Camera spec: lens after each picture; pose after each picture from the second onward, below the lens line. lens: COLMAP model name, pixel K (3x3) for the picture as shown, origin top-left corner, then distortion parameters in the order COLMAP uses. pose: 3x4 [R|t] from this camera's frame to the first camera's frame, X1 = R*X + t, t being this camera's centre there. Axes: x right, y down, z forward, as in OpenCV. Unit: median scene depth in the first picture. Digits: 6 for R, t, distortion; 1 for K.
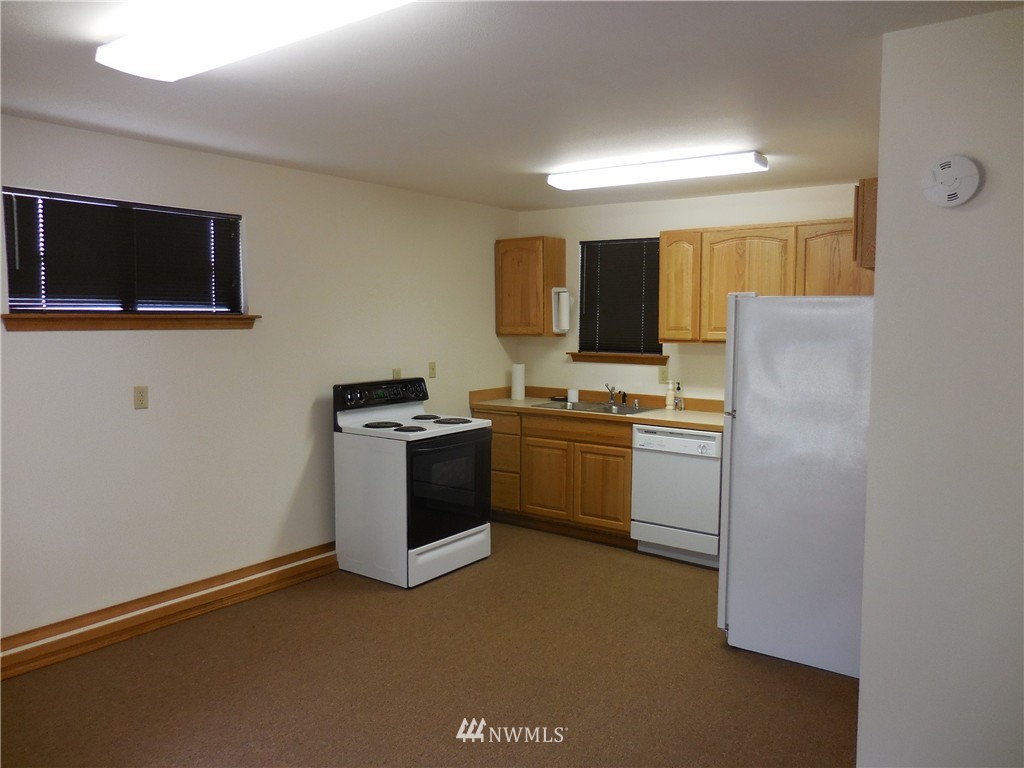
lens RADIAL K [[796.1, 0, 516.3], [0, 796.1, 382.2], [0, 0, 1]] dist [0.014381, 0.002147]
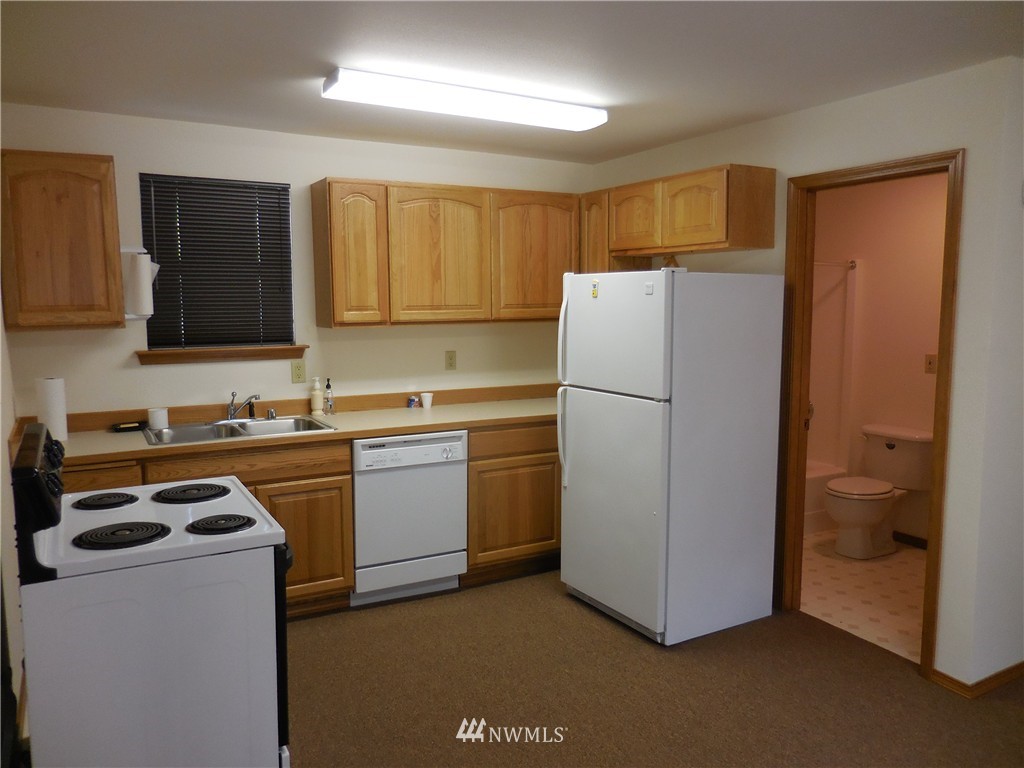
lens RADIAL K [[796.1, 0, 512.0], [0, 796.1, 377.3], [0, 0, 1]] dist [0.014381, 0.002147]
pose [[0.411309, -0.104457, 0.905491, -0.446074], [0.077324, 0.993829, 0.079524, -0.051305], [-0.908210, 0.037307, 0.416848, 0.553123]]
